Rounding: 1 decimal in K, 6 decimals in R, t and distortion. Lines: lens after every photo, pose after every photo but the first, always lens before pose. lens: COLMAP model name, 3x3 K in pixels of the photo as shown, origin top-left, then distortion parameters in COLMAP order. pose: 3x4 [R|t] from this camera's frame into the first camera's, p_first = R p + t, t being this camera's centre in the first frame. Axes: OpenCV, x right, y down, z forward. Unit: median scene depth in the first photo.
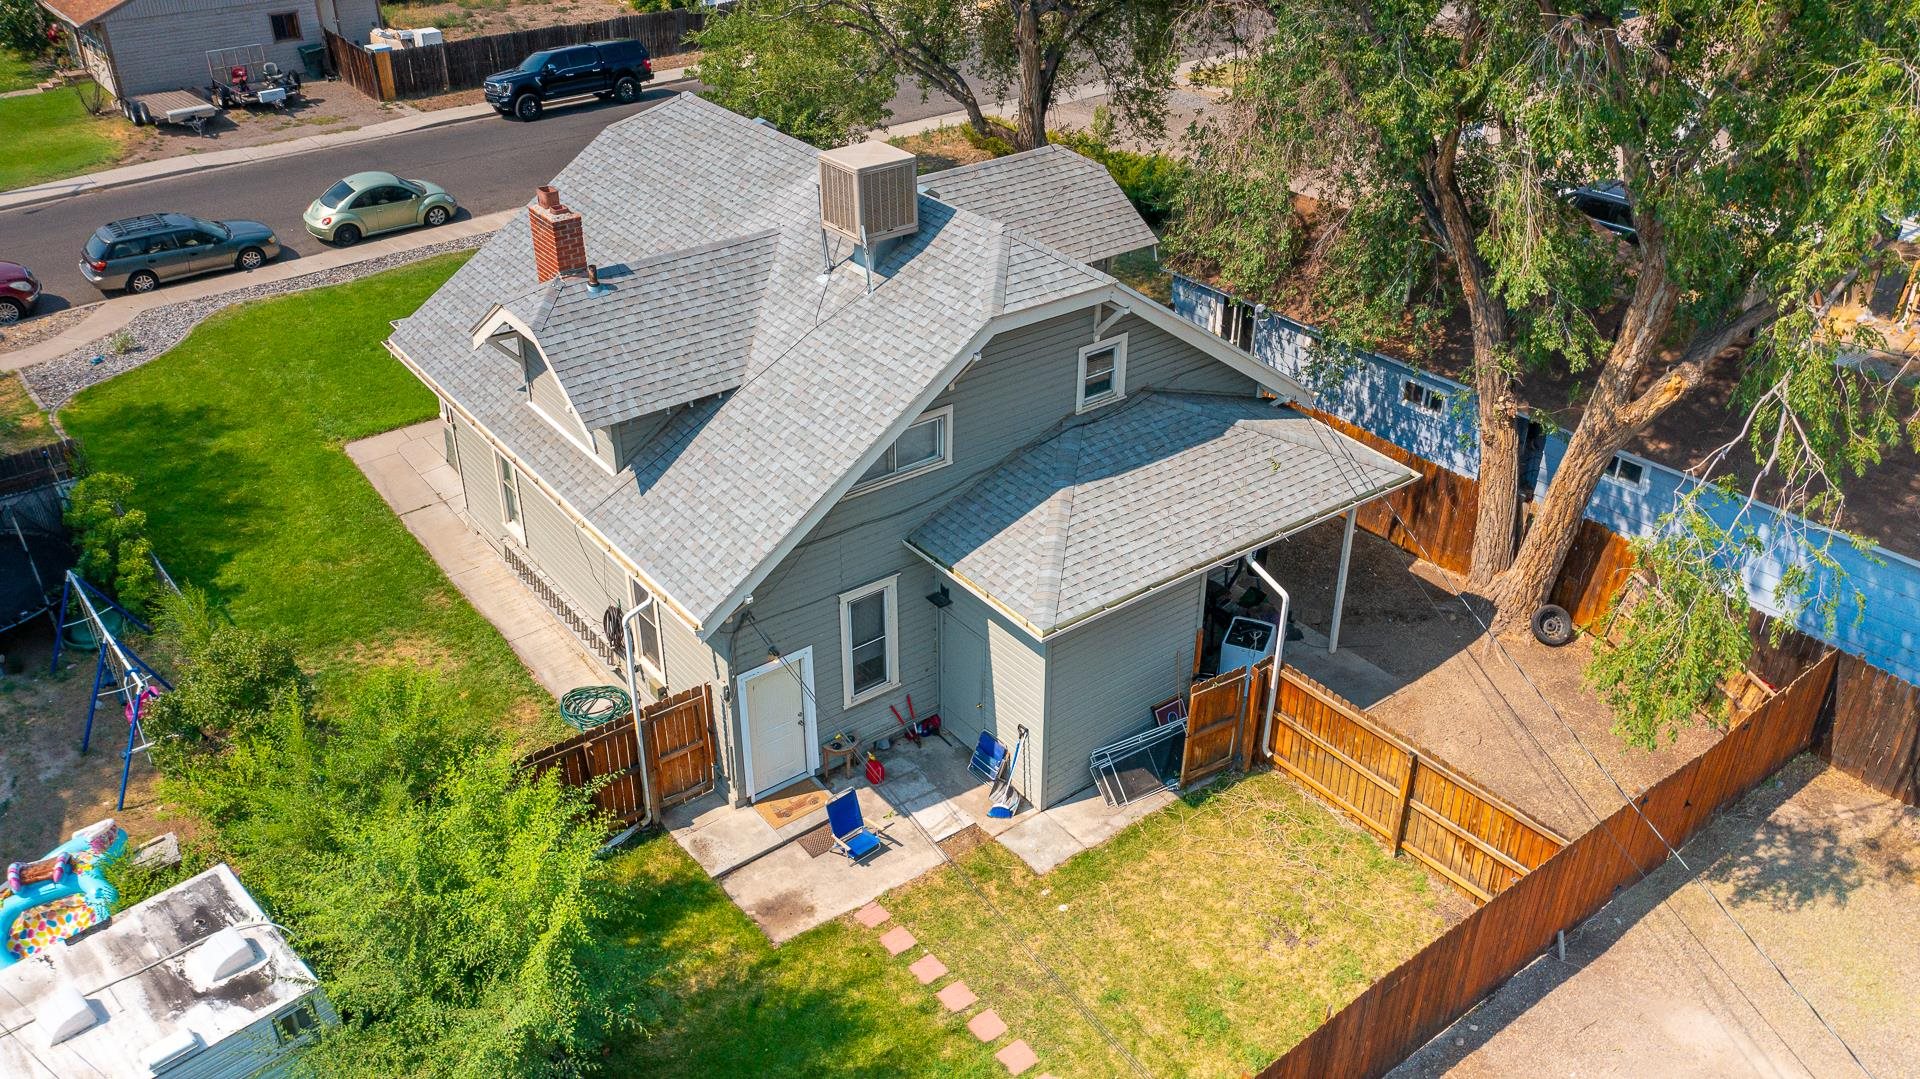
lens RADIAL K [[1515.1, 0, 960.0], [0, 1515.1, 539.5], [0, 0, 1]] dist [-0.016405, 0.005602]
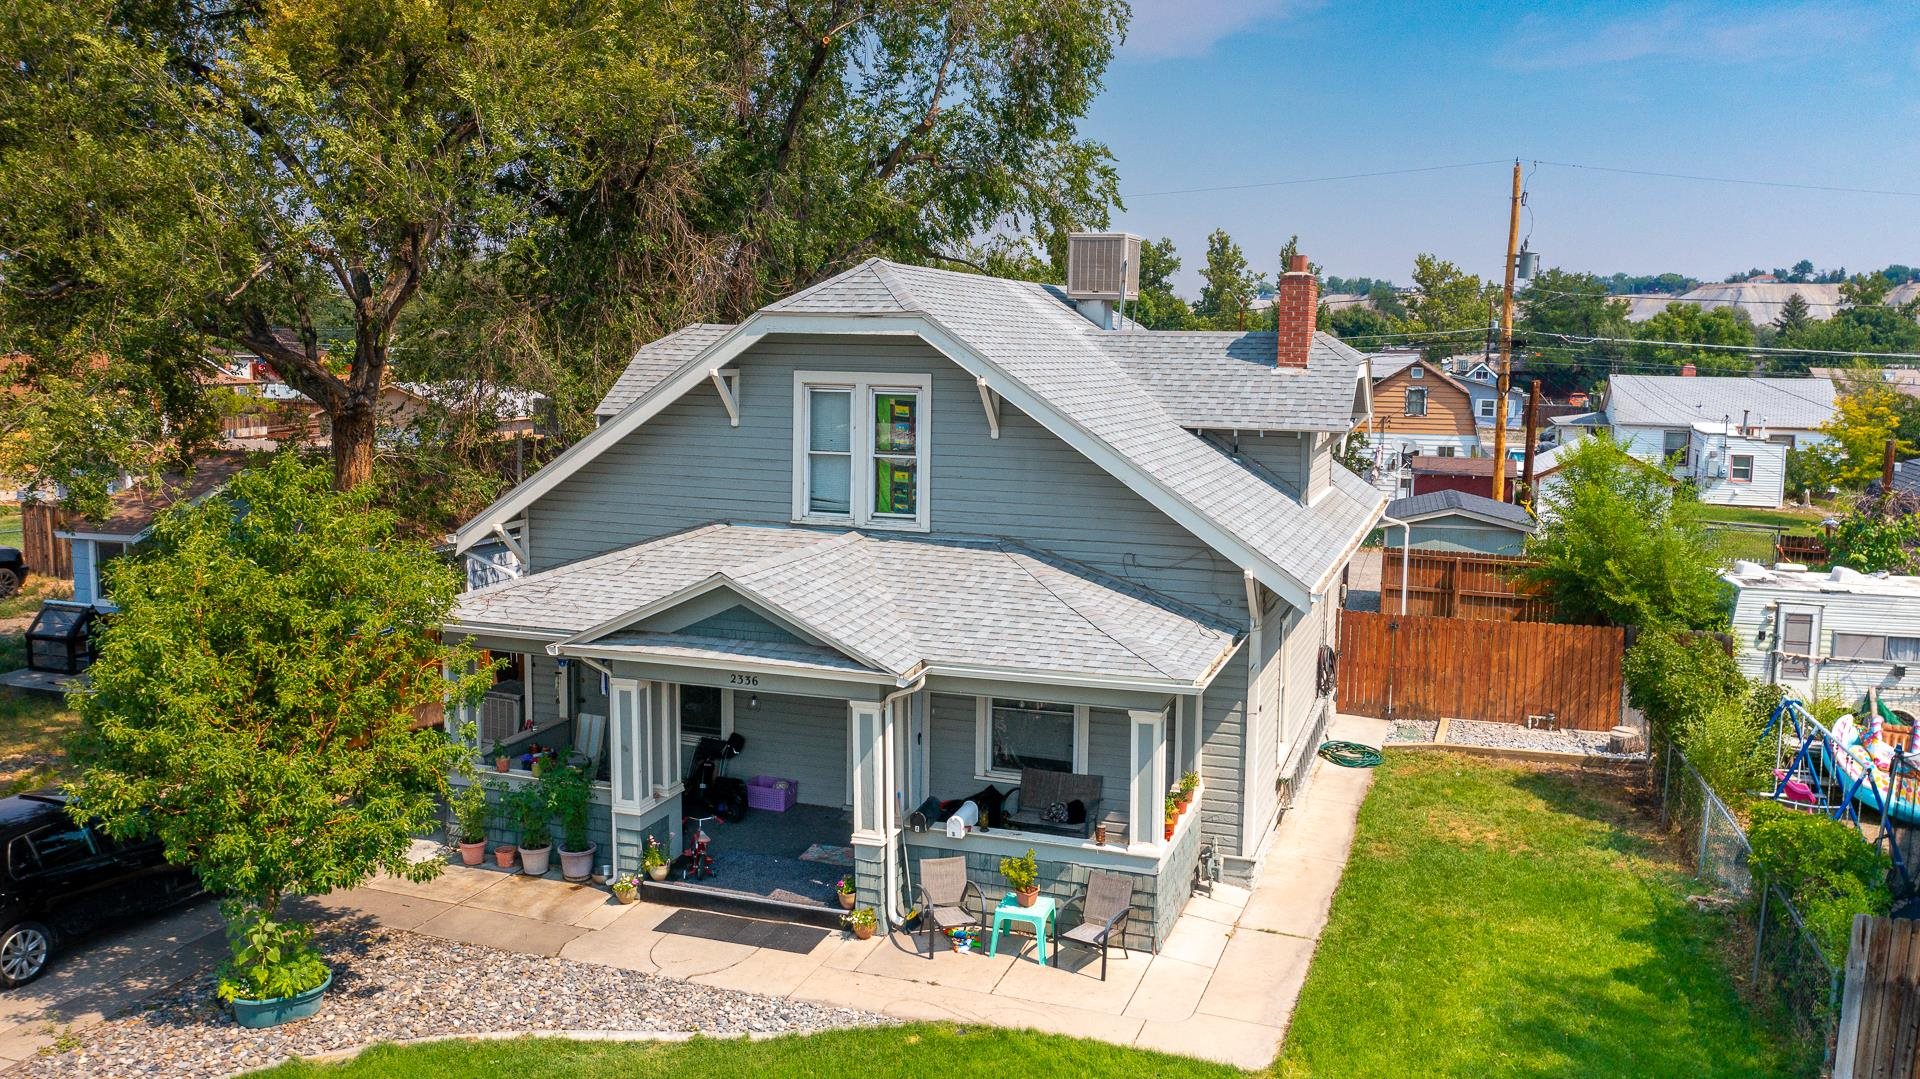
lens RADIAL K [[1515.1, 0, 960.0], [0, 1515.1, 539.5], [0, 0, 1]] dist [-0.016405, 0.005602]
pose [[-0.559061, -0.111584, 0.821584, -0.981110], [0.407258, 0.826173, 0.389332, -0.554394], [-0.722214, 0.552257, -0.416437, 1.624923]]
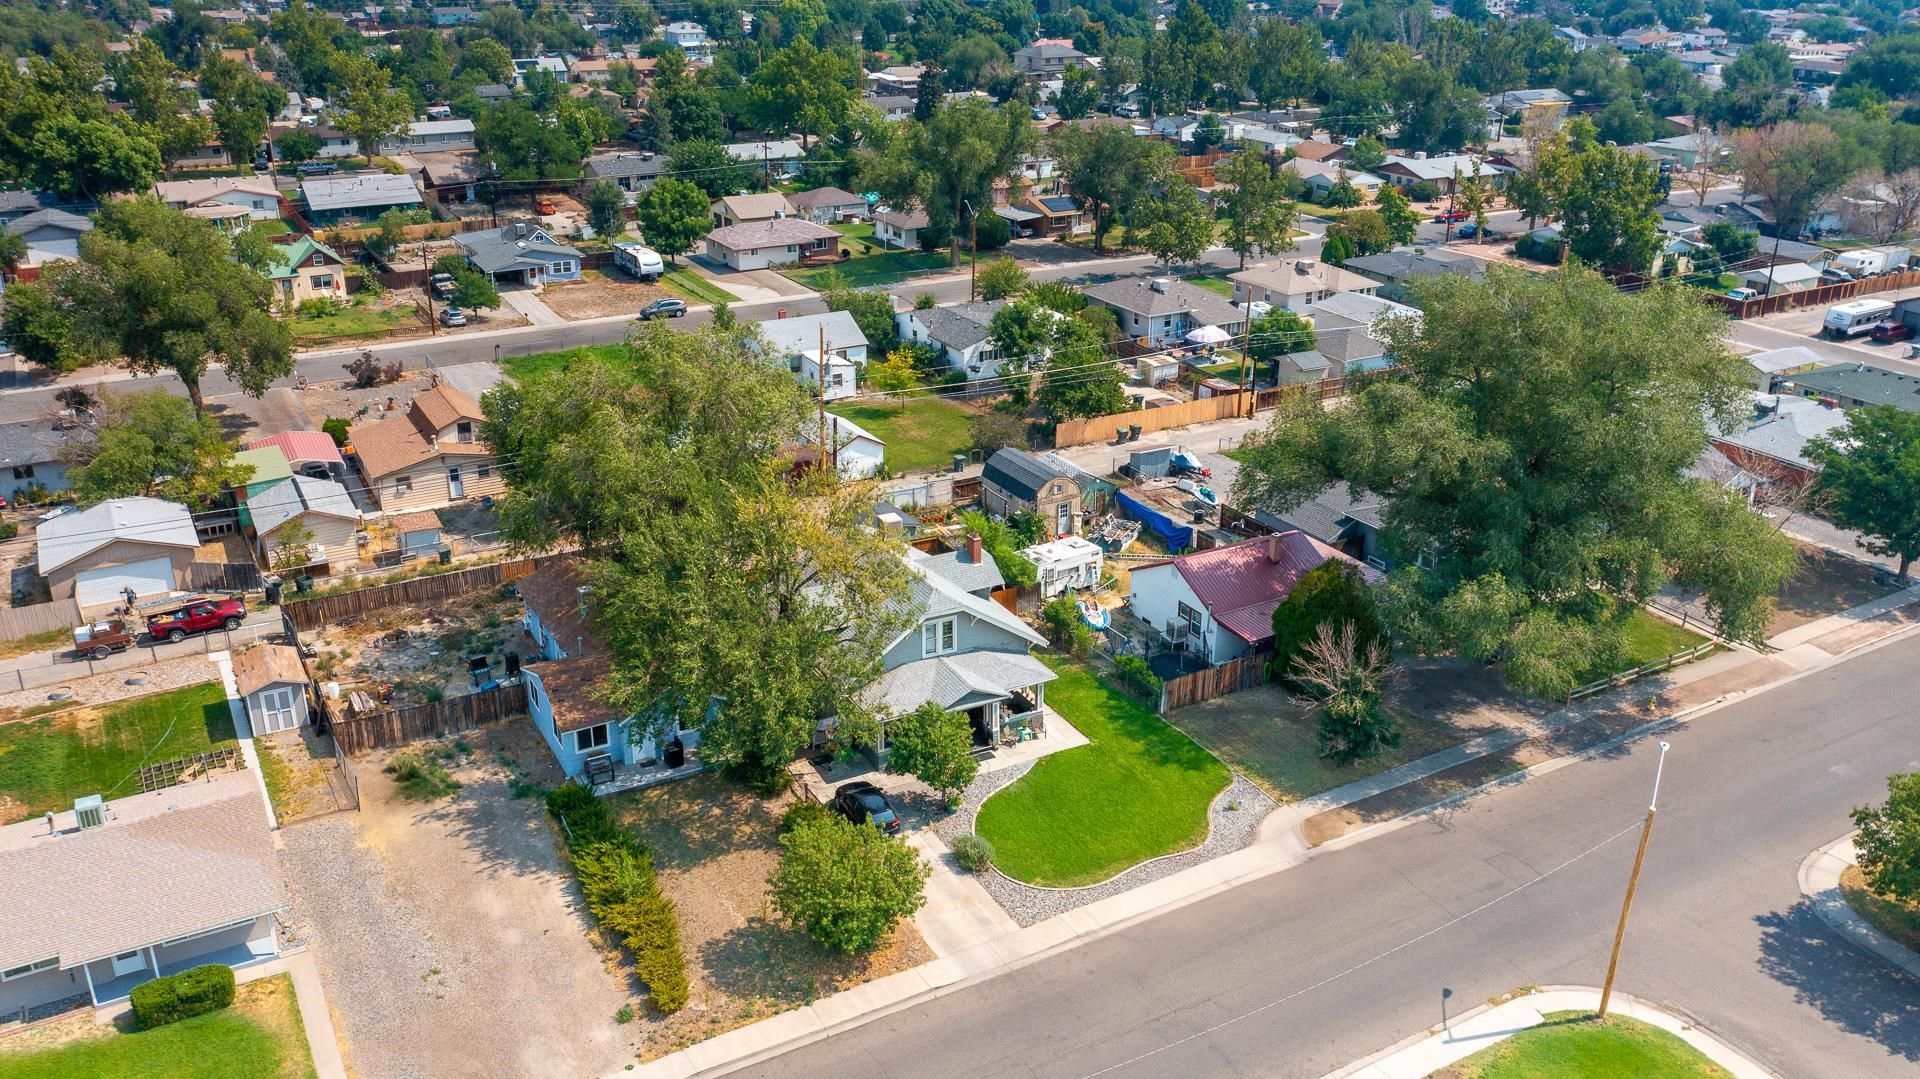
lens RADIAL K [[1515.1, 0, 960.0], [0, 1515.1, 539.5], [0, 0, 1]] dist [-0.016405, 0.005602]
pose [[-0.988081, -0.063440, 0.140253, -0.730844], [0.073027, 0.608885, 0.789890, -3.033201], [-0.135509, 0.790718, -0.596995, 3.085539]]
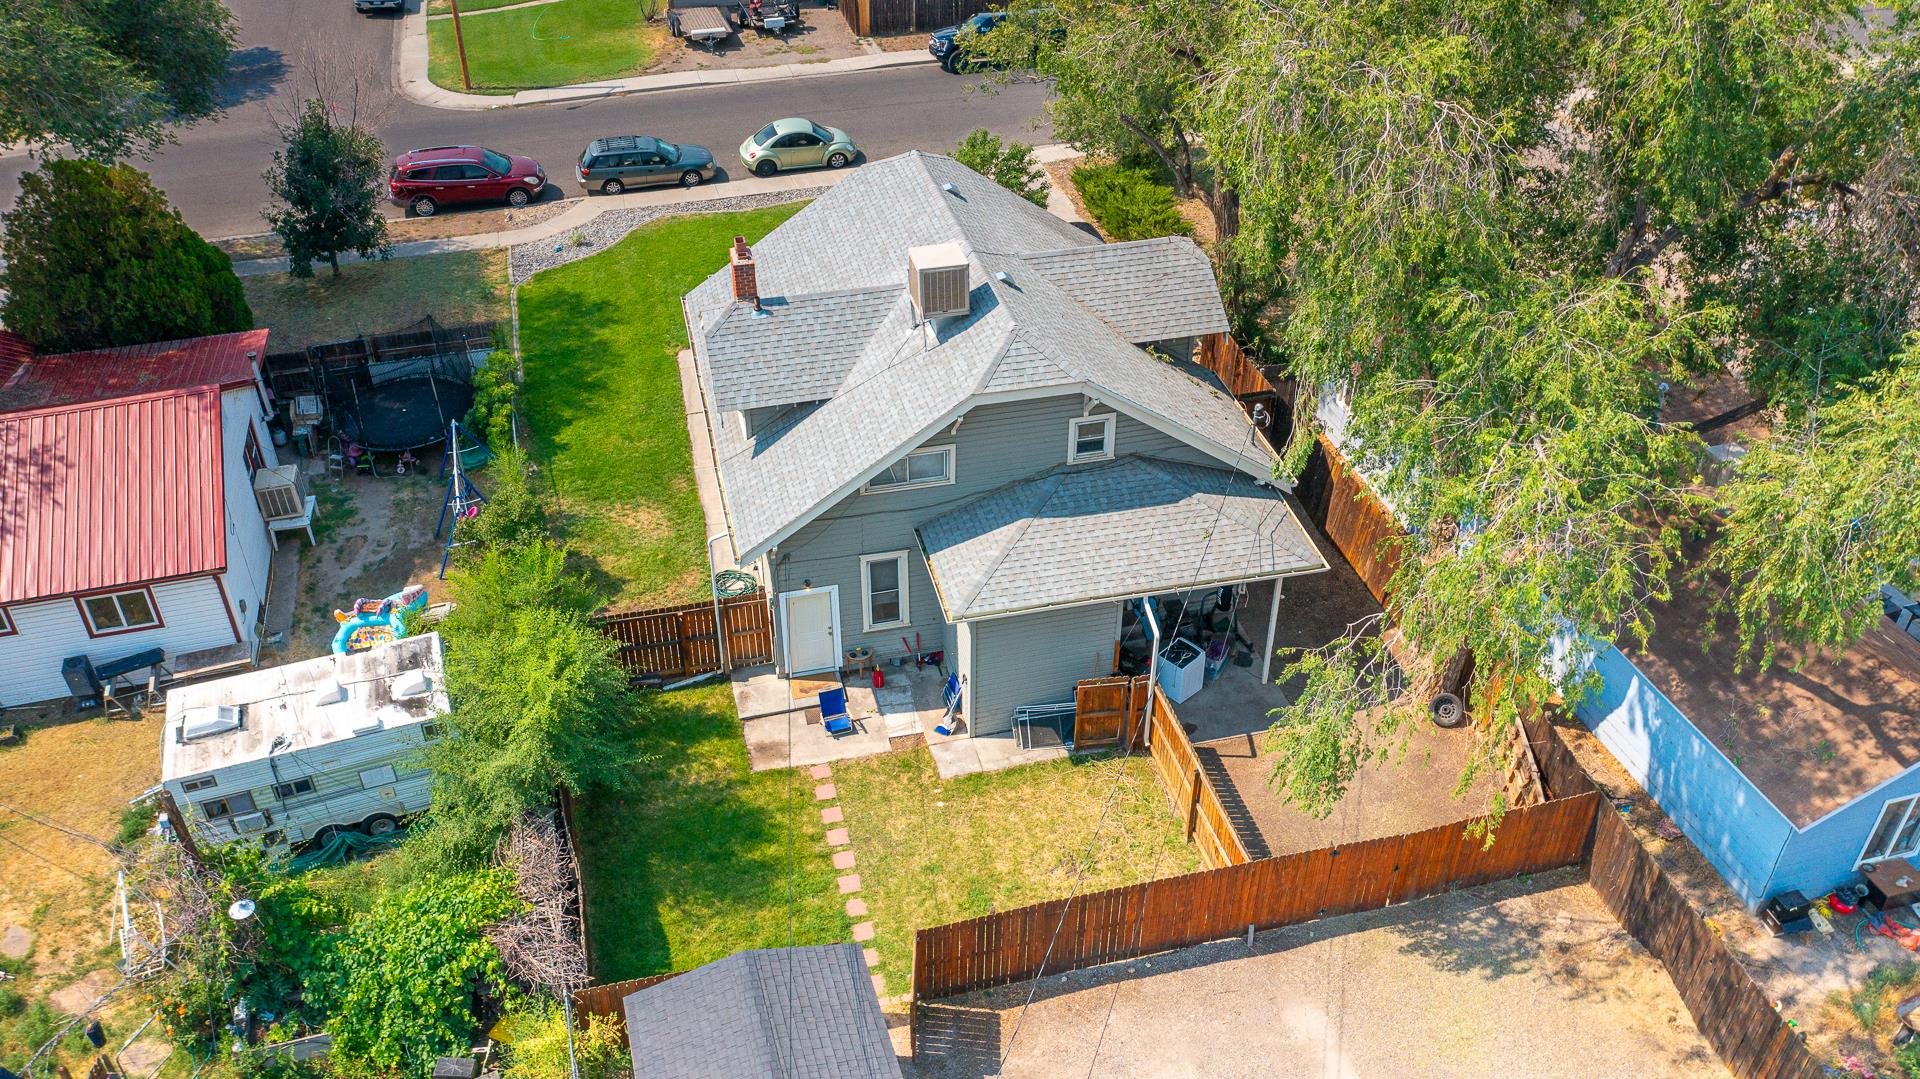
lens RADIAL K [[1515.1, 0, 960.0], [0, 1515.1, 539.5], [0, 0, 1]] dist [-0.016405, 0.005602]
pose [[0.915342, 0.232597, -0.328707, 0.454028], [-0.201653, 0.971345, 0.125798, -0.170029], [0.348548, -0.048863, 0.936016, -0.302665]]
